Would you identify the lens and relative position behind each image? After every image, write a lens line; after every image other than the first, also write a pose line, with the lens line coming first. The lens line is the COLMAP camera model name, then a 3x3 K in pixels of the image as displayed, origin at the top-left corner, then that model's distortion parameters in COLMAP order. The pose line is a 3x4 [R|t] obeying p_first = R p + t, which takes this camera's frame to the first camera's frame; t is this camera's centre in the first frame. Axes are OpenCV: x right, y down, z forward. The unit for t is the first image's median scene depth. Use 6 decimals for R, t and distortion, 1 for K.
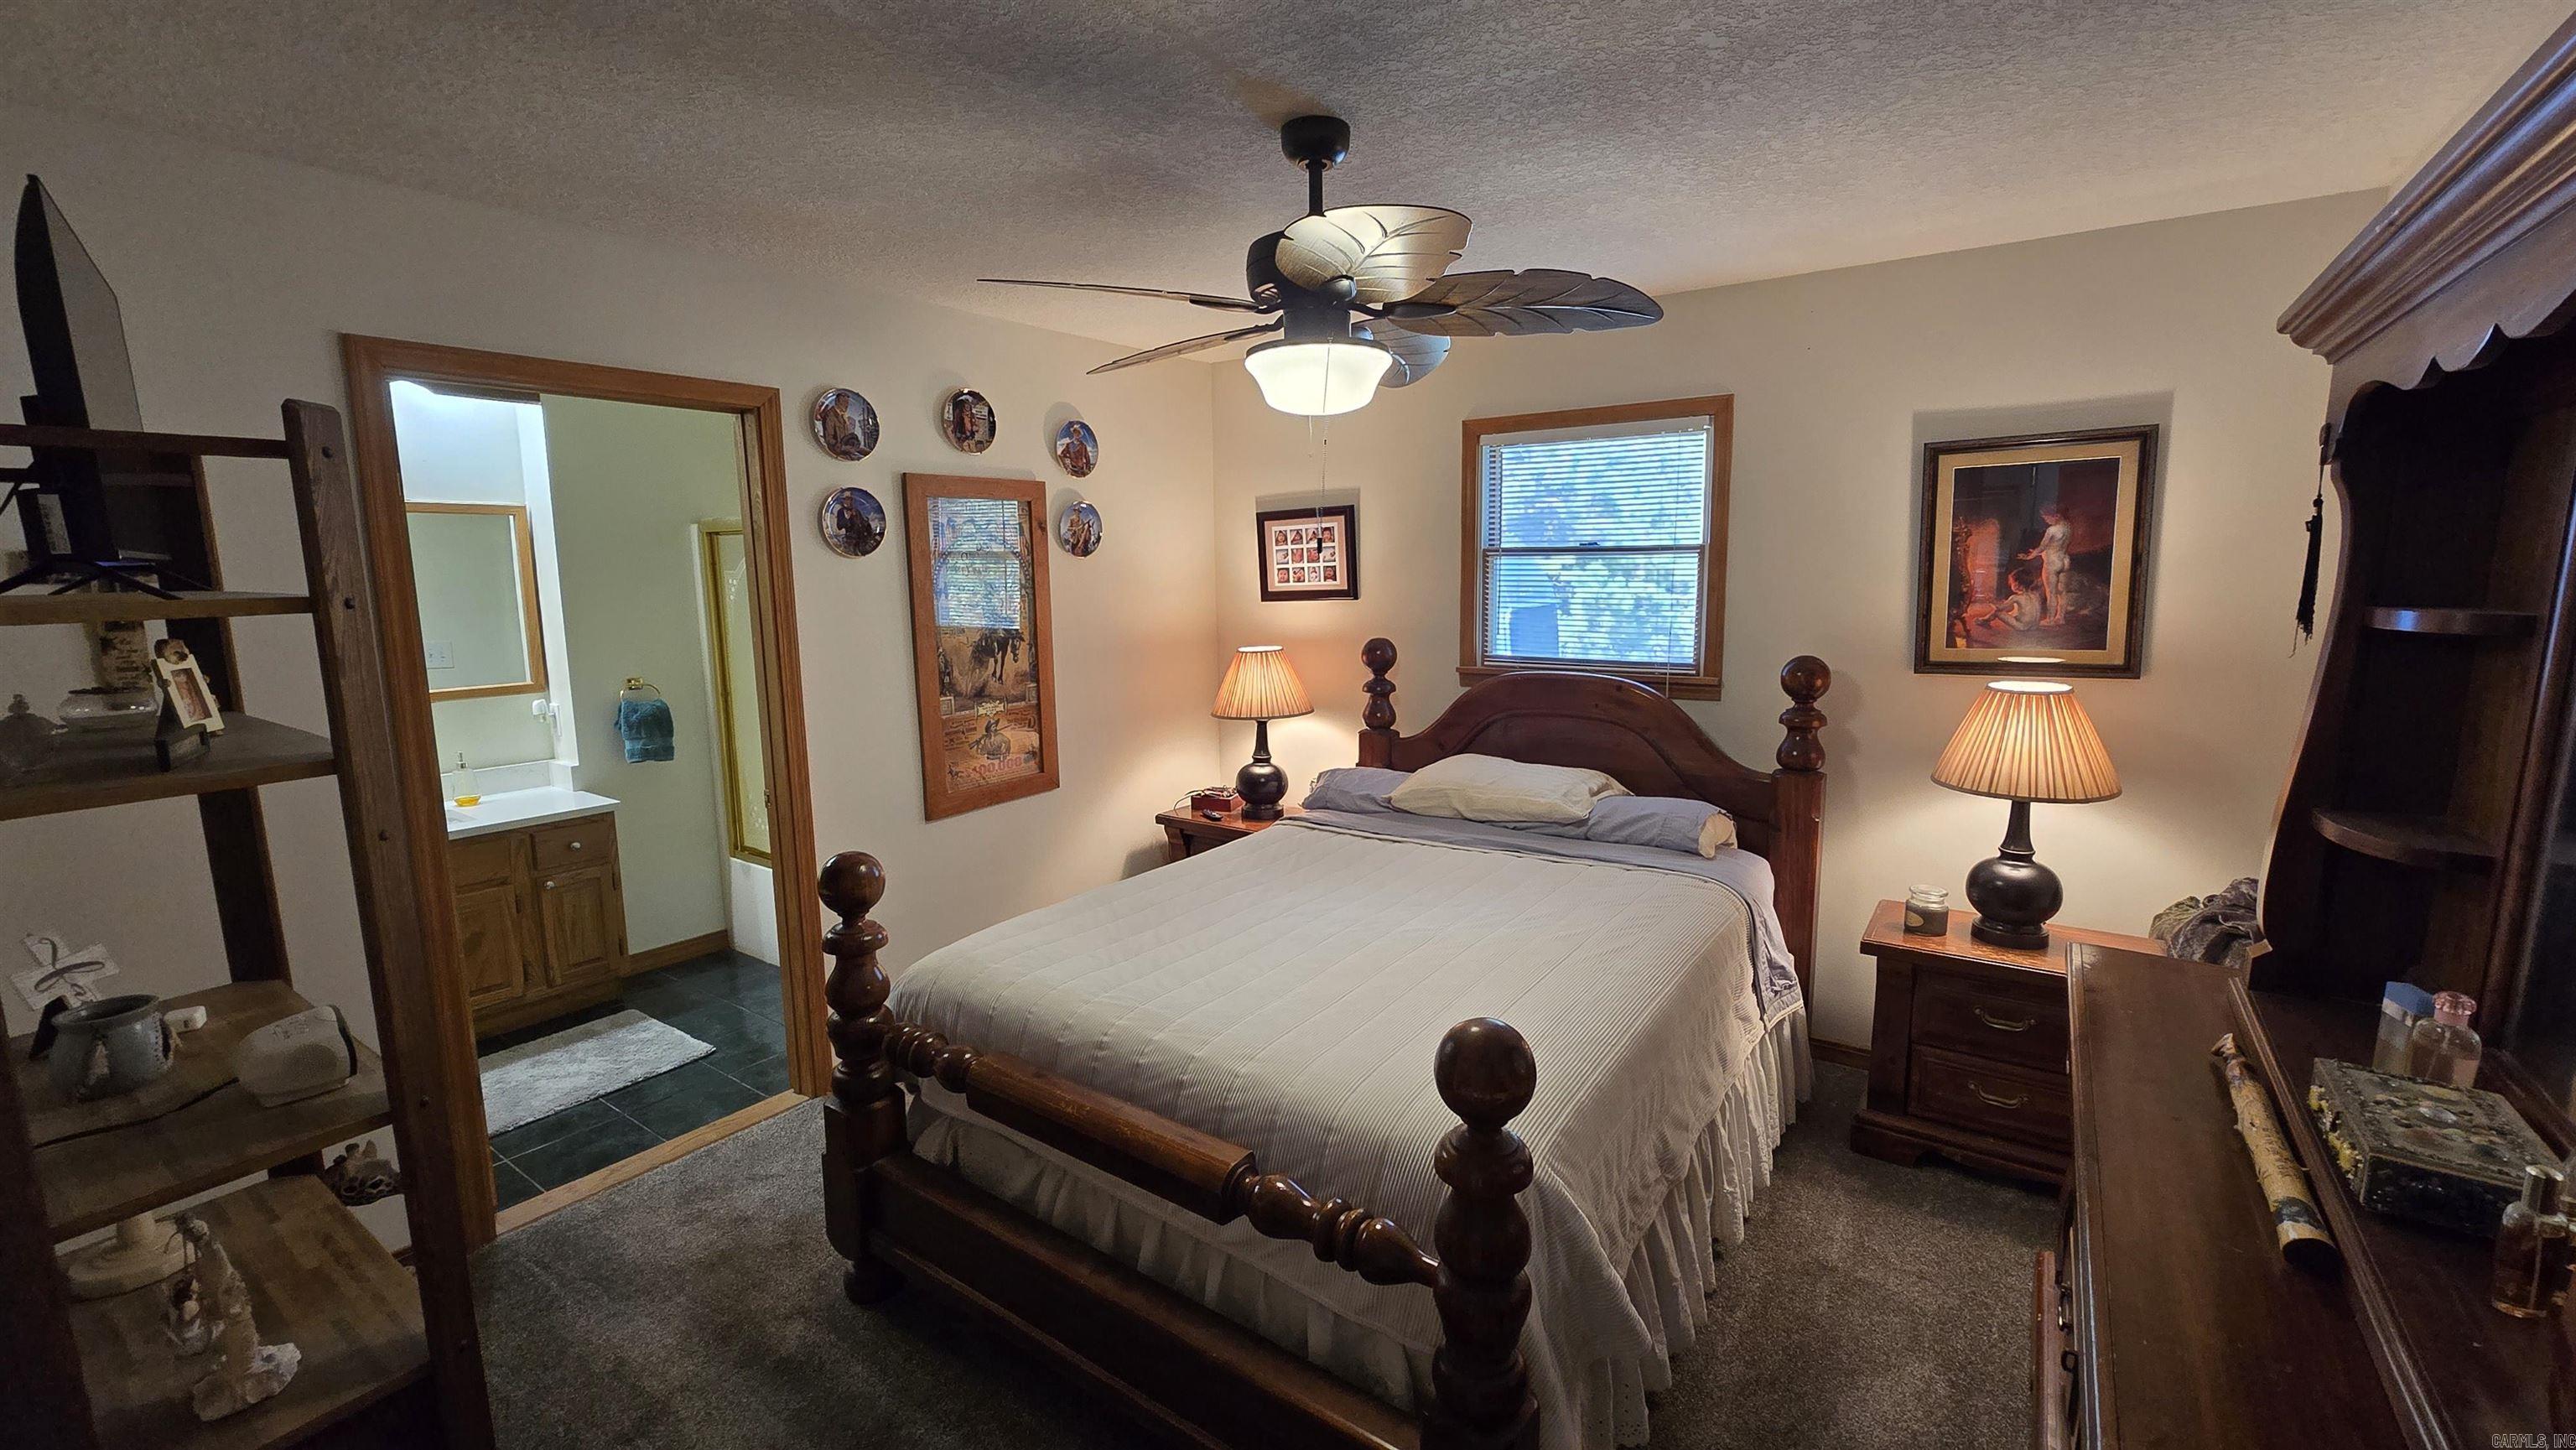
lens RADIAL K [[1053.7, 0, 1285.9], [0, 1053.7, 729.0], [0, 0, 1]] dist [-0.004749, 0.001788]
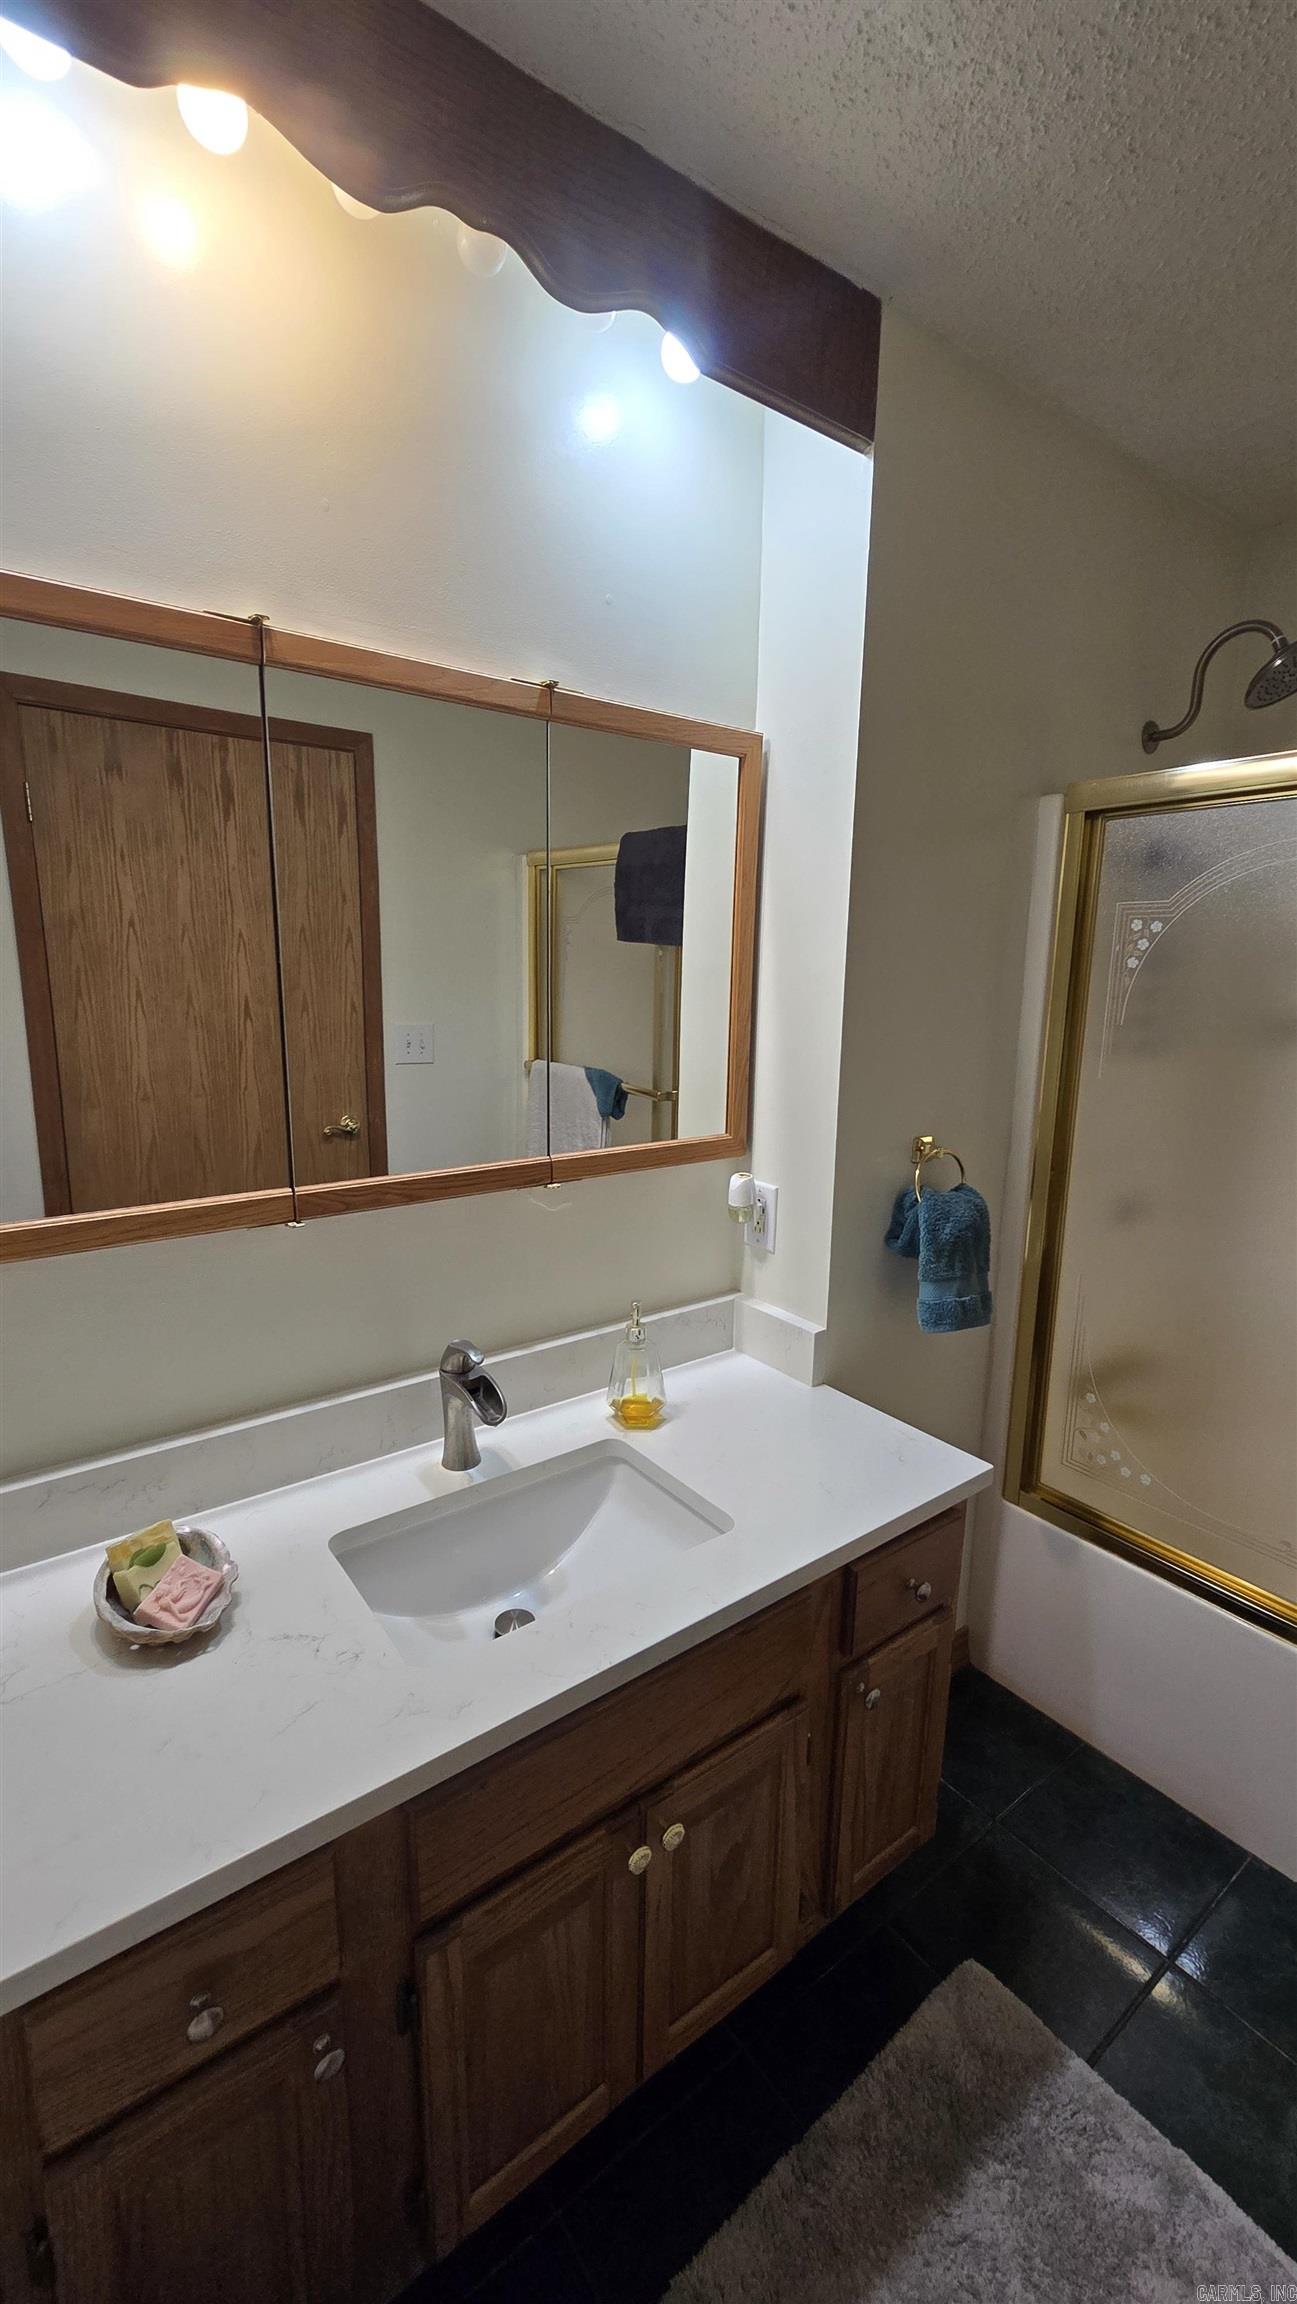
lens RADIAL K [[942.4, 0, 648.8], [0, 942.4, 1156.1], [0, 0, 1]] dist [-0.004749, 0.001788]
pose [[0.956960, 0.086112, -0.277150, -0.630128], [-0.072429, 0.995612, 0.059255, -0.055929], [0.281036, -0.036631, 0.958998, 0.591189]]
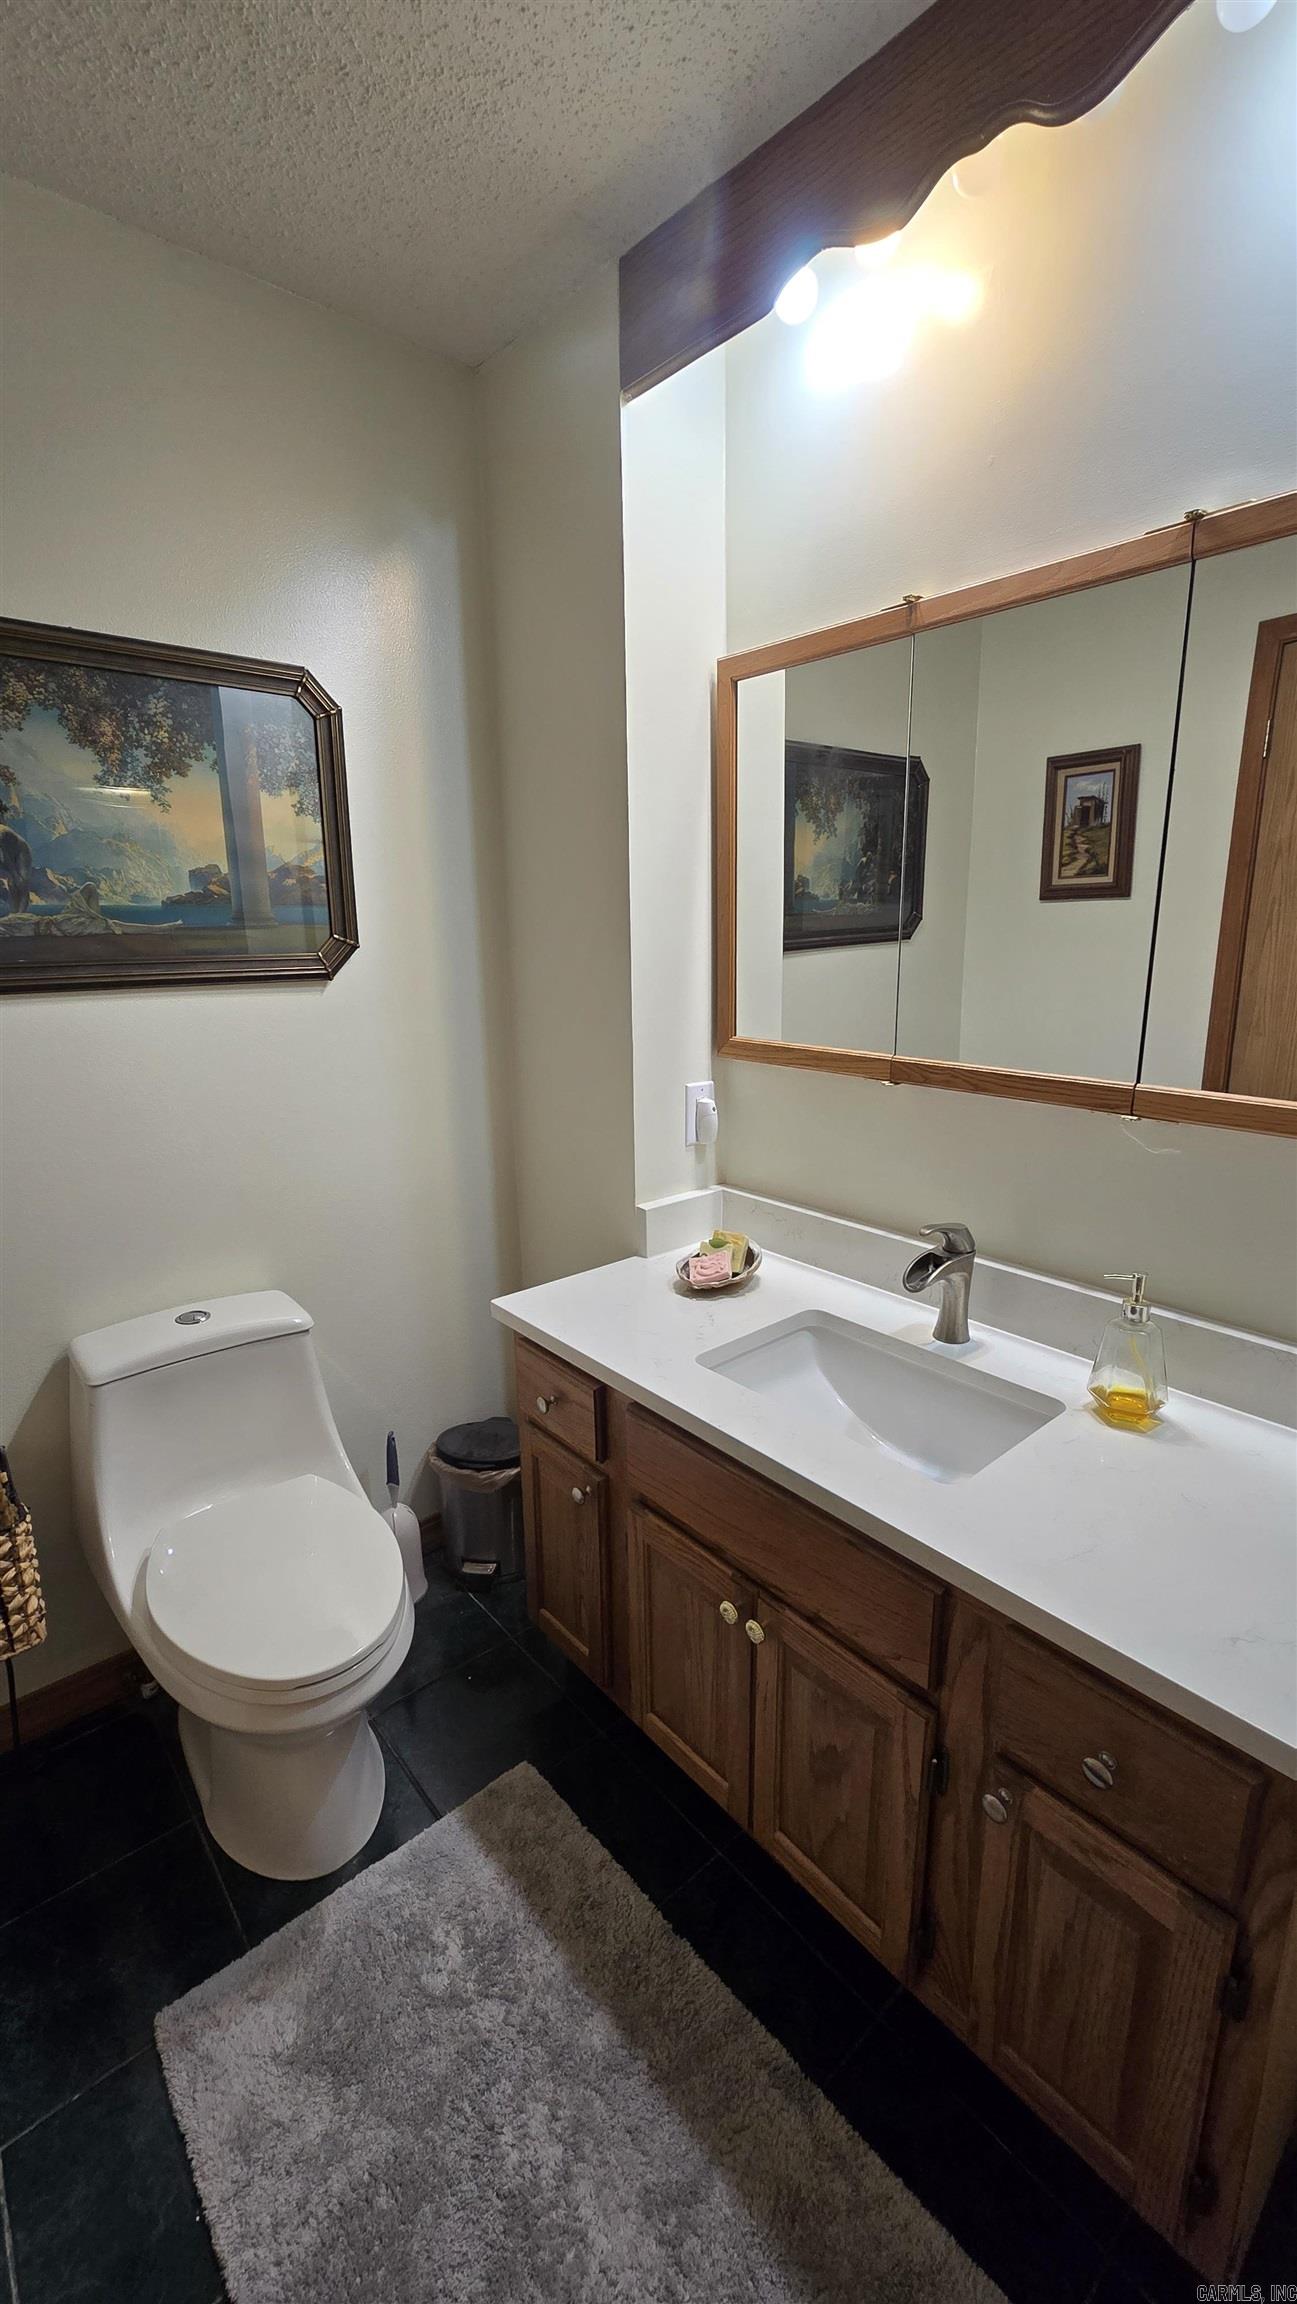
lens RADIAL K [[942.4, 0, 650.8], [0, 942.4, 1155.0], [0, 0, 1]] dist [-0.004749, 0.001788]
pose [[-0.224395, 0.255877, -0.940305, -0.426749], [-0.132151, 0.948009, 0.289510, -0.079015], [0.965496, 0.189227, -0.178914, 0.832741]]
